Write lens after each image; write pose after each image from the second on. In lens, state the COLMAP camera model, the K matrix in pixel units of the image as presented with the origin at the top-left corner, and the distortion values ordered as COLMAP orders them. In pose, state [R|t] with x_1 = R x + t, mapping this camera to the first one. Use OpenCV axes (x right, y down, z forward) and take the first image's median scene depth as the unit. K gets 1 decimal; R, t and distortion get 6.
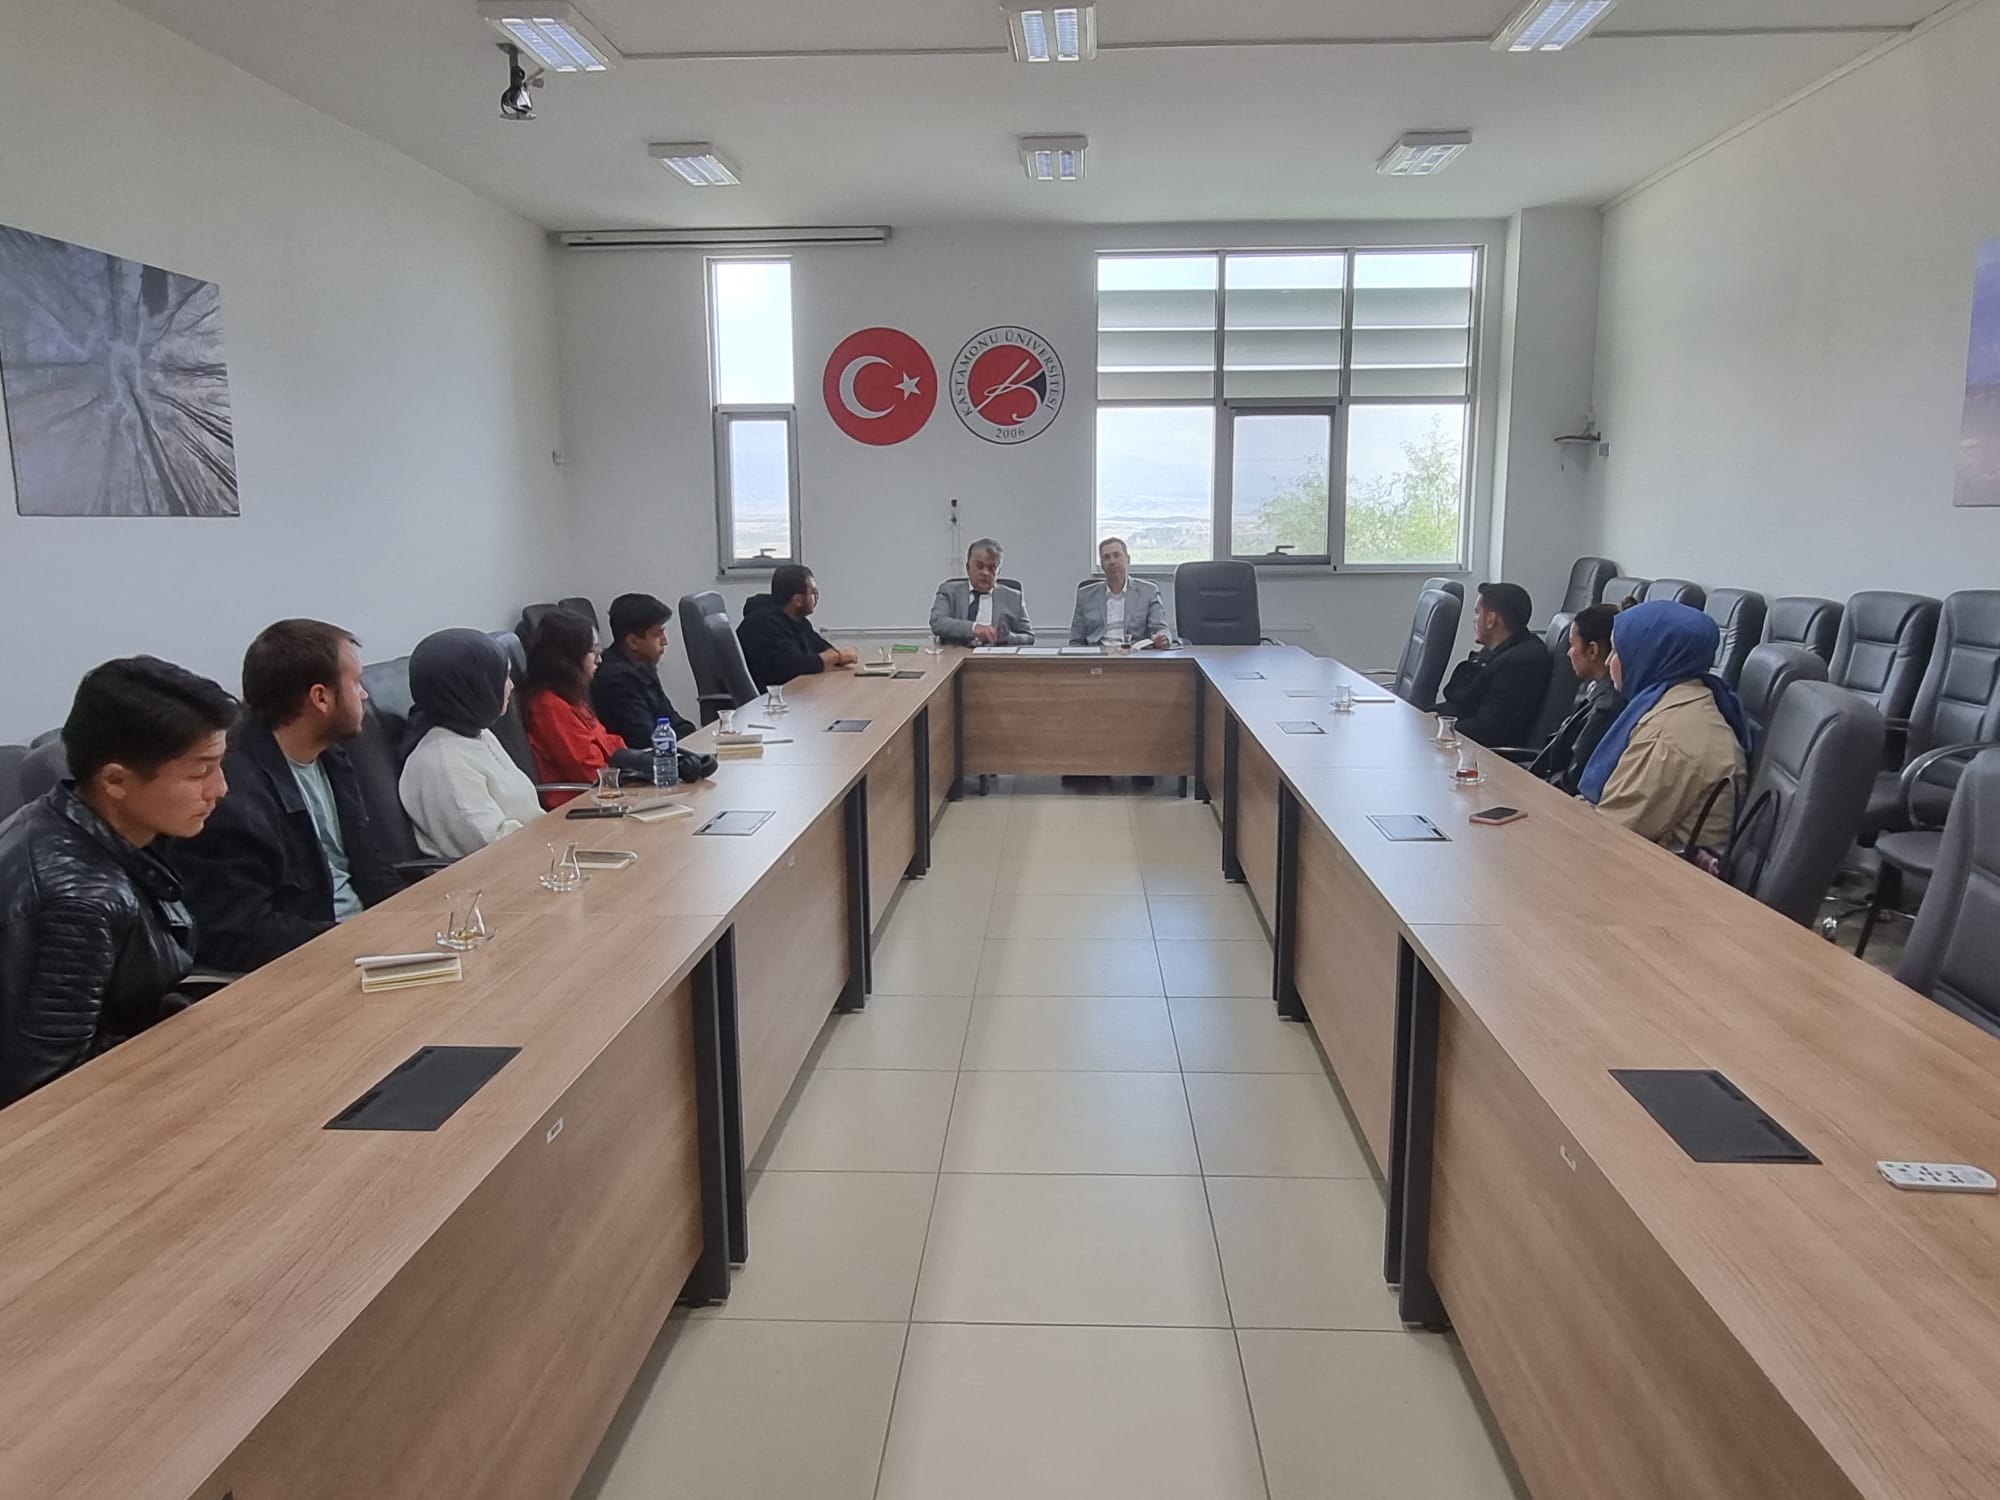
lens RADIAL K [[1389.0, 0, 1004.6], [0, 1389.0, 743.8], [0, 0, 1]] dist [0.004622, -0.001920]
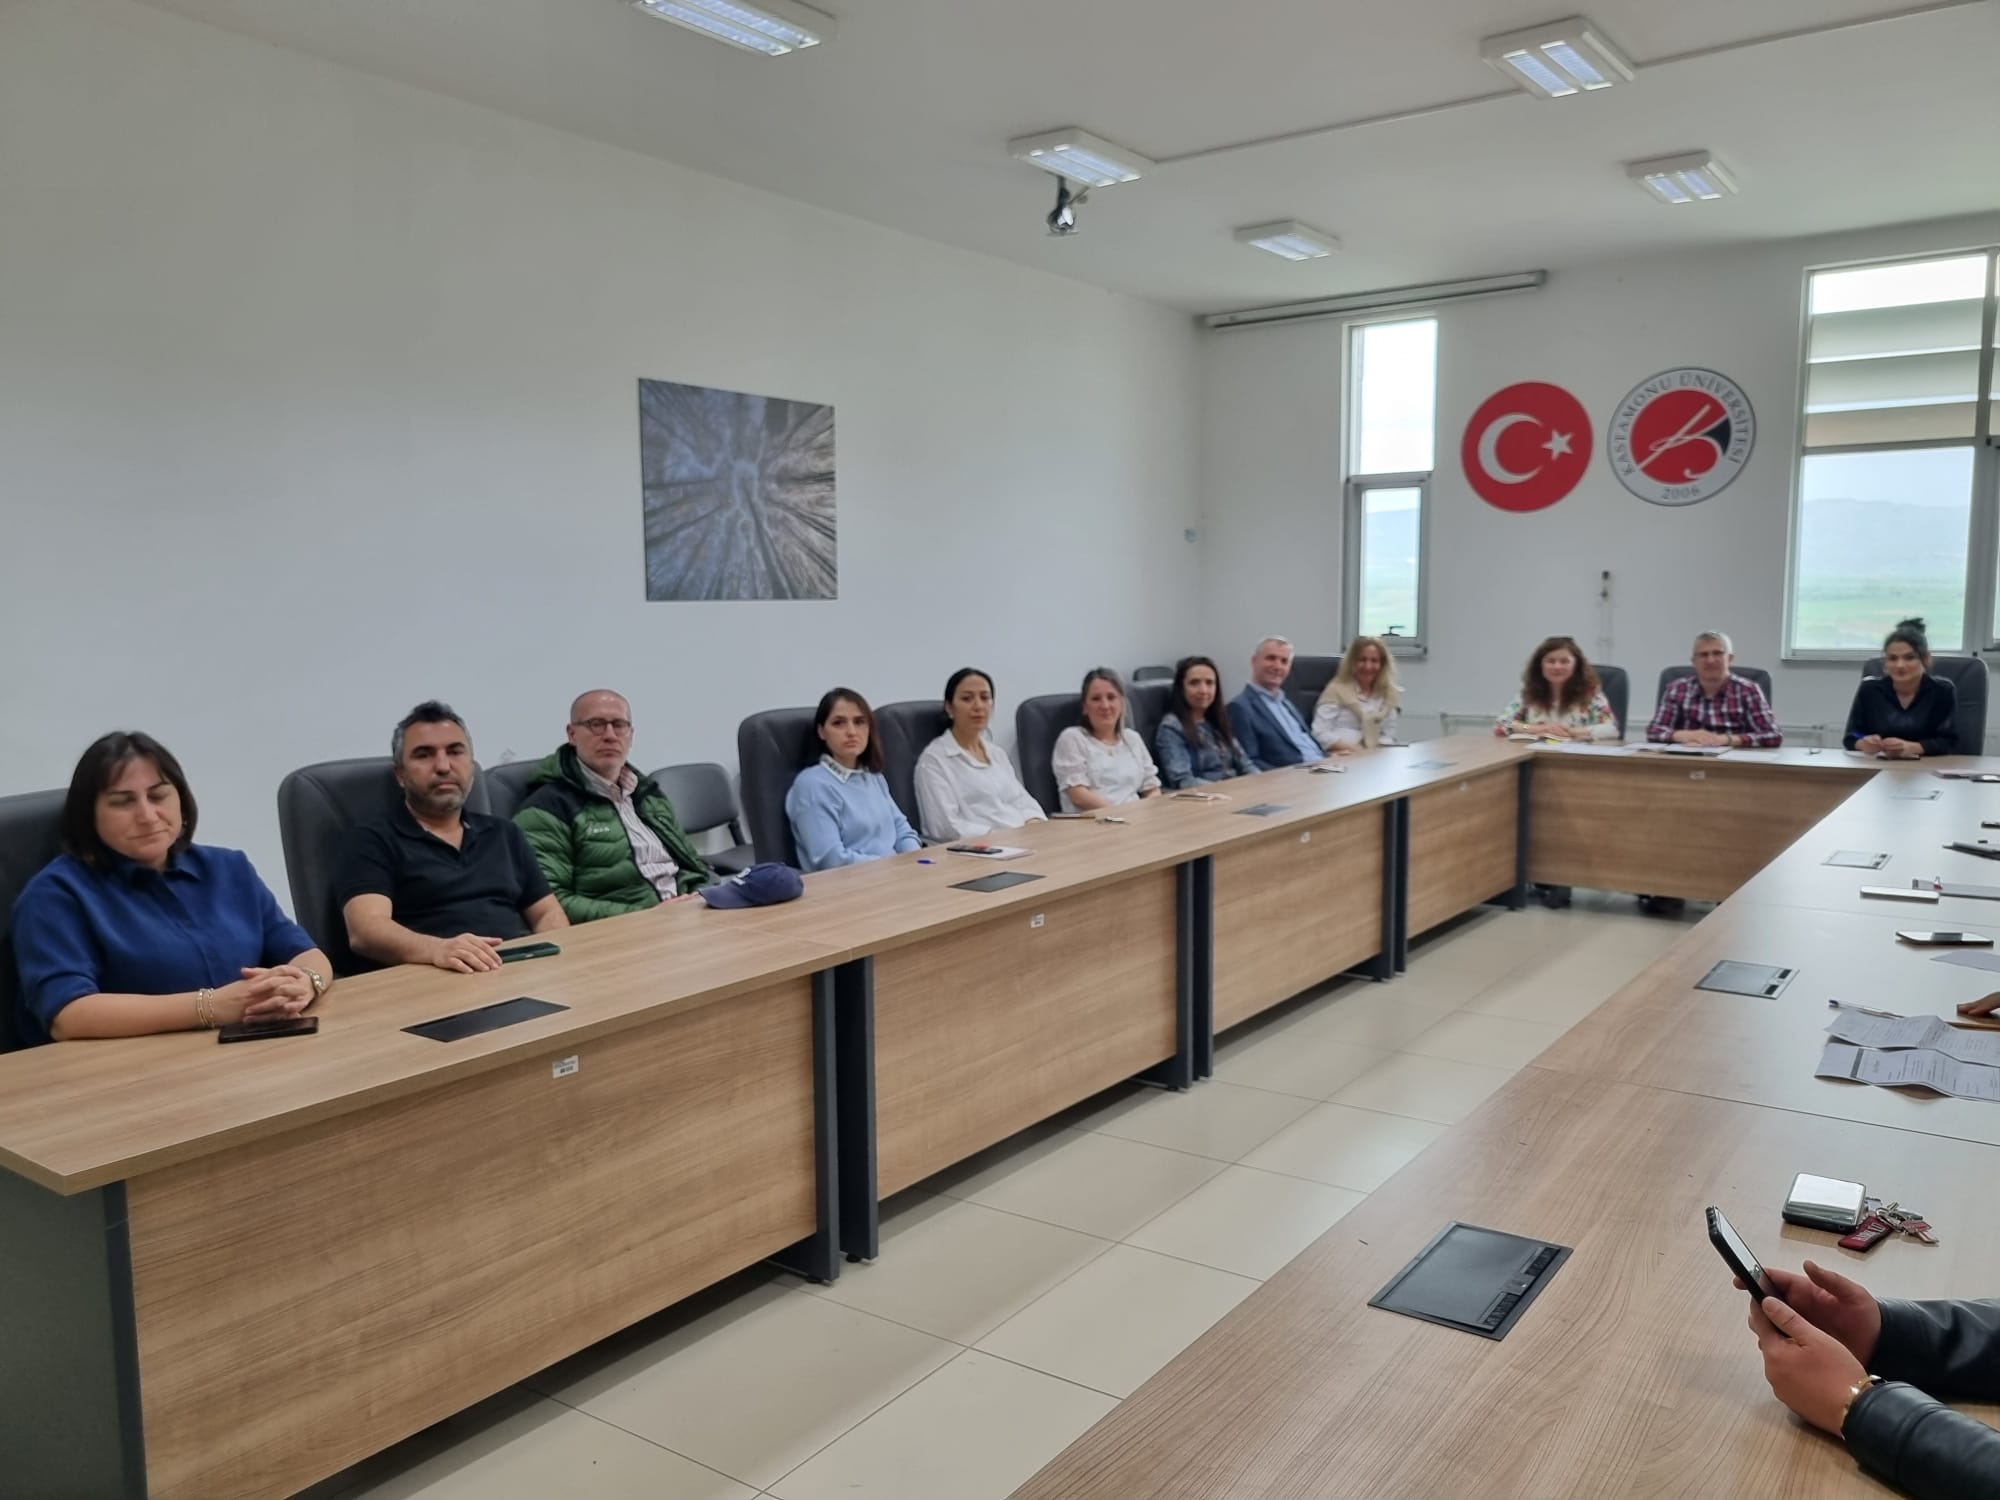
lens RADIAL K [[1545.0, 0, 998.1], [0, 1545.0, 757.6], [0, 0, 1]] dist [0.009478, -0.007289]
pose [[0.834772, 0.052146, -0.548121, 0.292234], [-0.080039, 0.996423, -0.027100, -0.005019], [0.544747, 0.066493, 0.835960, -0.011408]]
